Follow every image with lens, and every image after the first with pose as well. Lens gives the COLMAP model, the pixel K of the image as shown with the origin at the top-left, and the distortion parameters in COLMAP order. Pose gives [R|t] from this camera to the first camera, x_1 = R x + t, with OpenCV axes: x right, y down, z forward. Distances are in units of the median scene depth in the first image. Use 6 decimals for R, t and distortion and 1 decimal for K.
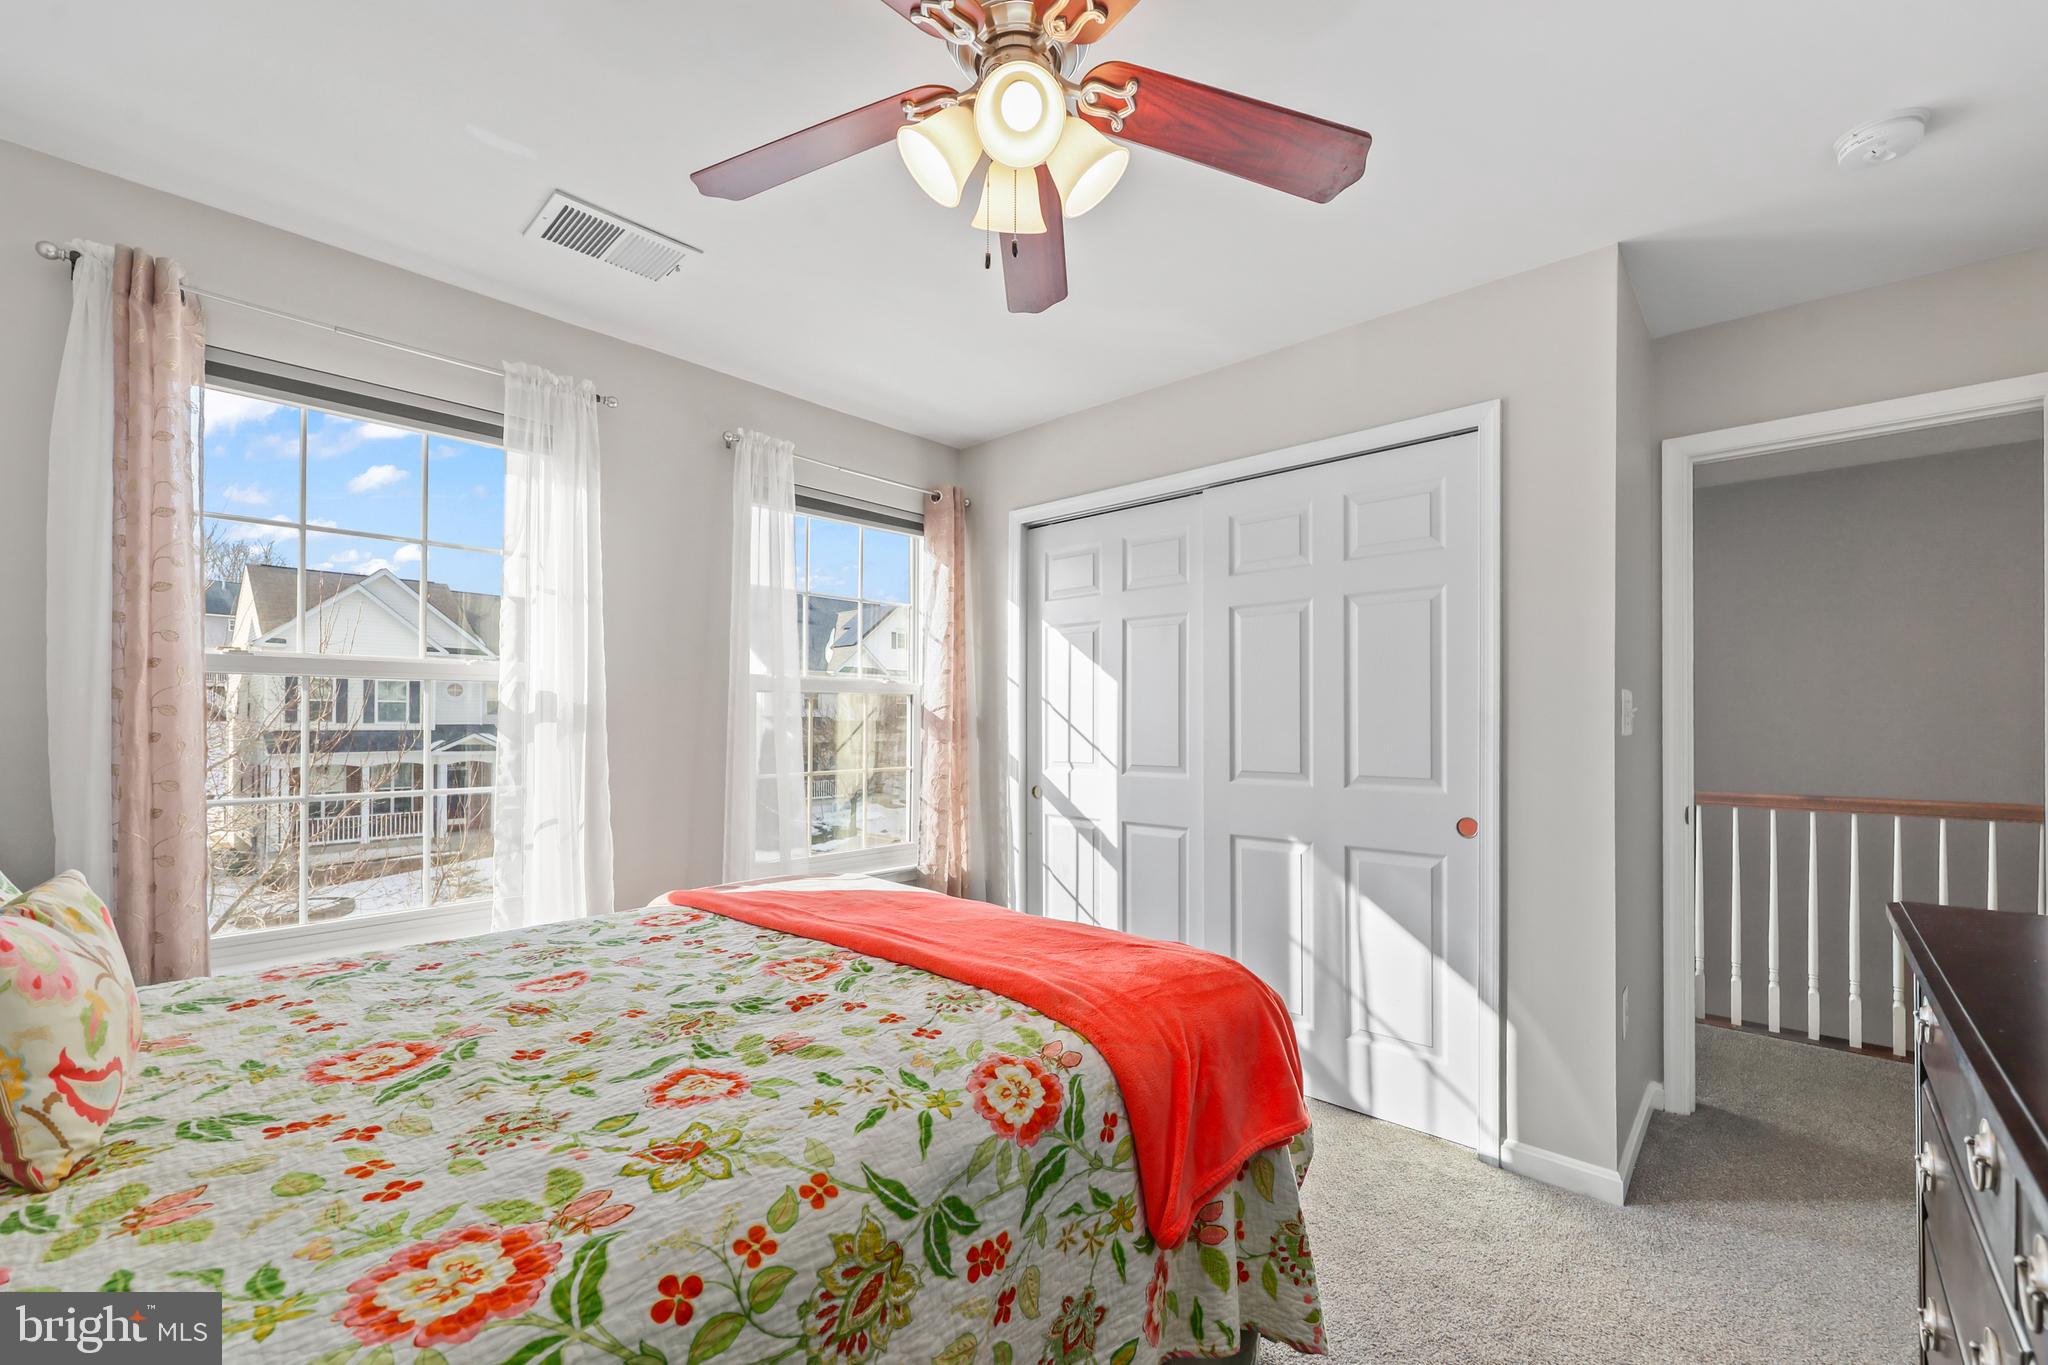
lens RADIAL K [[849.6, 0, 1030.3], [0, 849.6, 732.9], [0, 0, 1]] dist [0.000223, 0.000123]
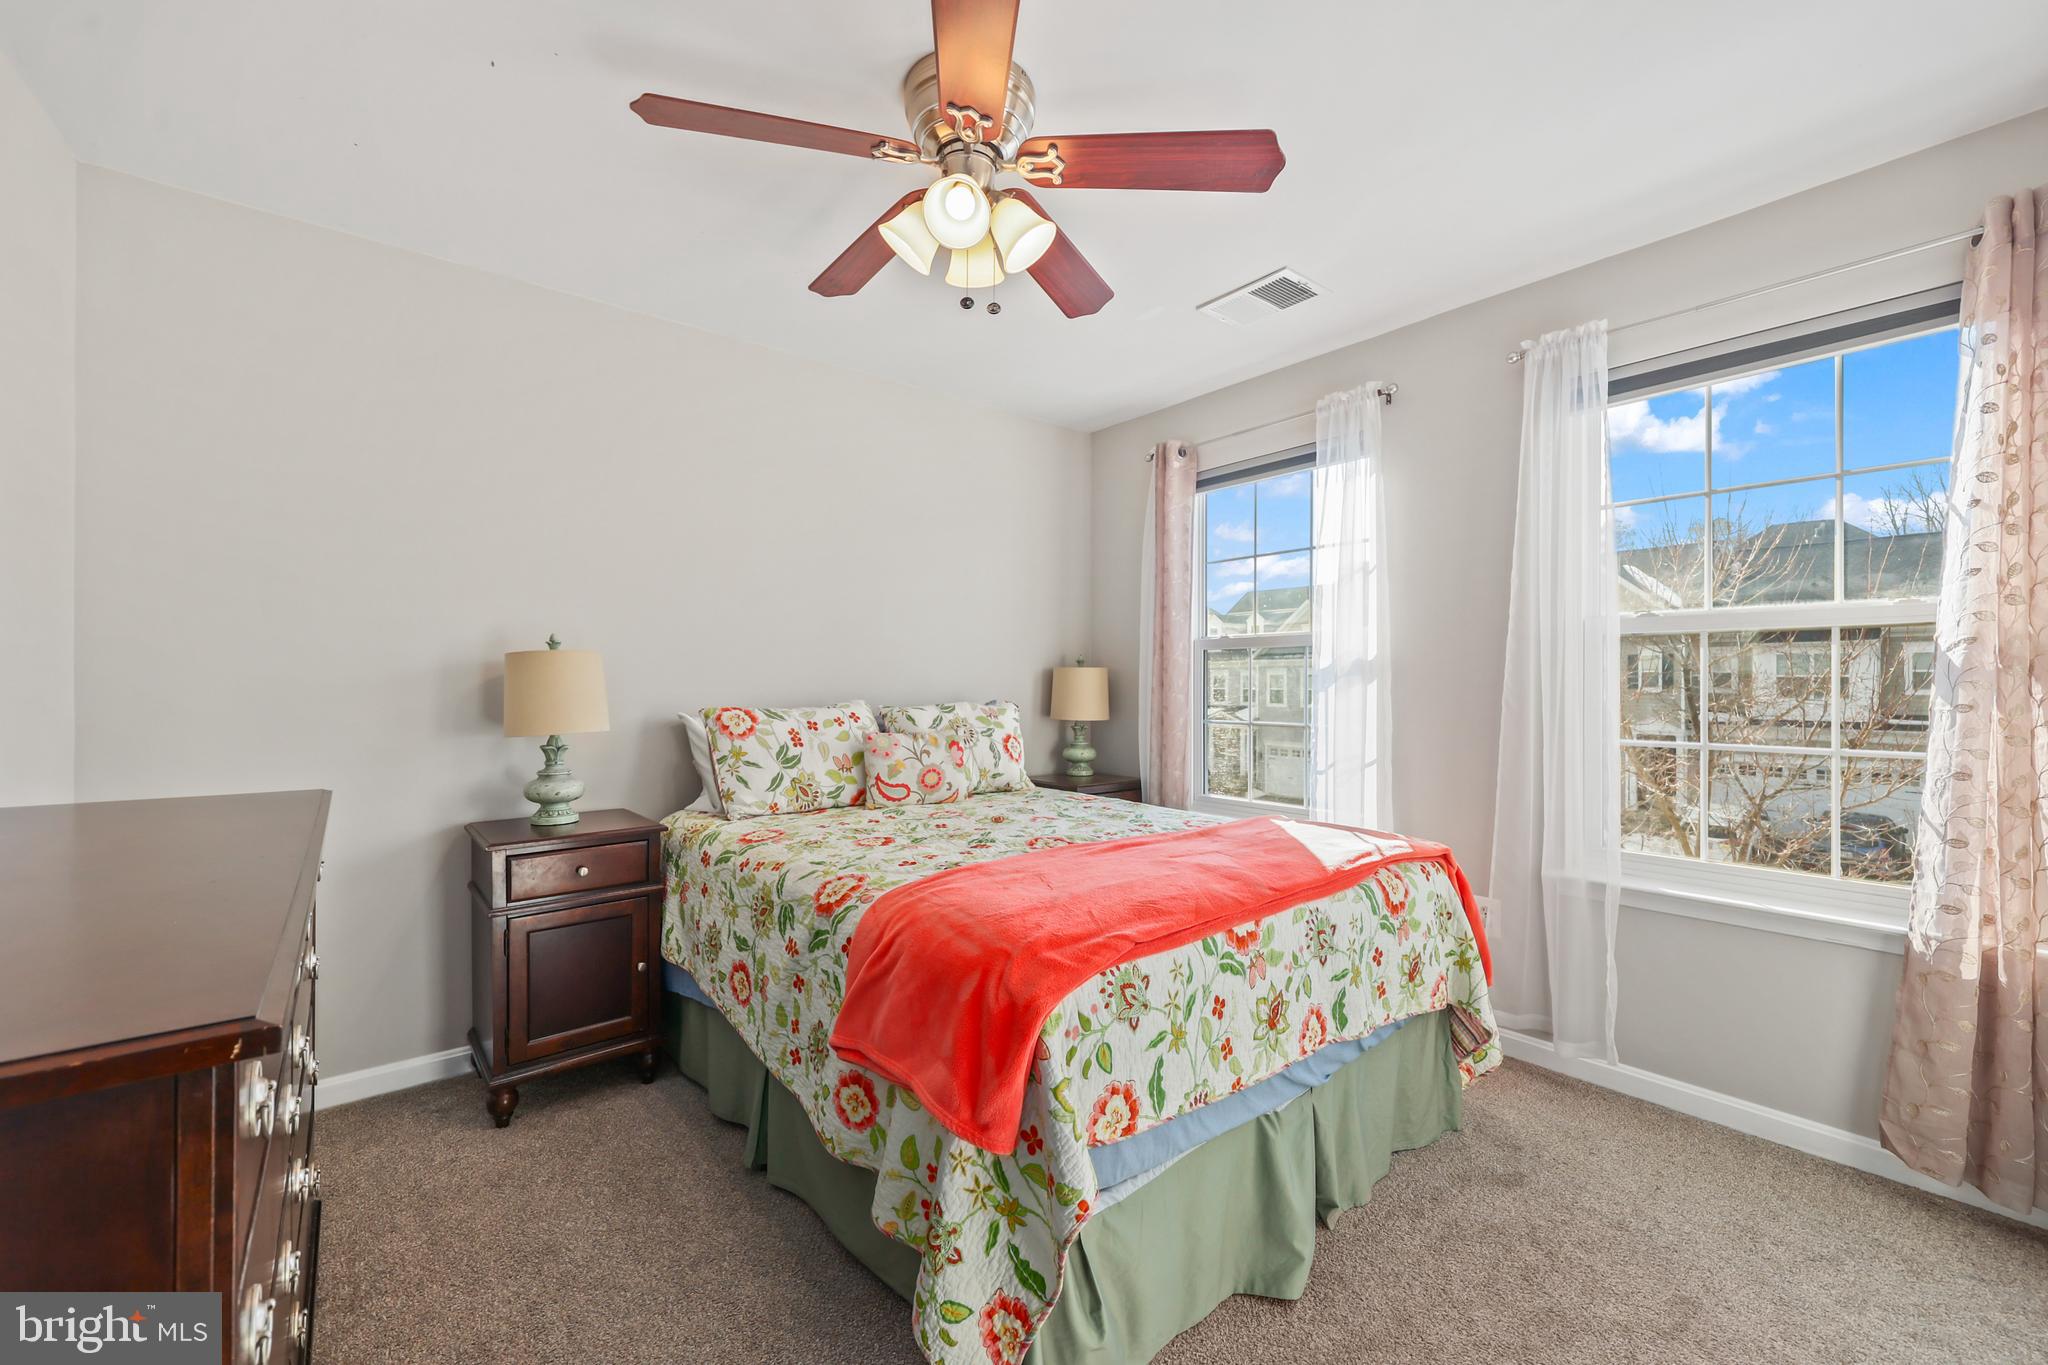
lens RADIAL K [[839.1, 0, 1028.0], [0, 839.1, 680.7], [0, 0, 1]] dist [-0.000435, 0.000344]
pose [[-0.165829, -0.004586, -0.986144, 0.794175], [-0.014096, 0.999898, -0.002280, 0.005430], [0.986054, 0.013523, -0.165877, 0.841025]]
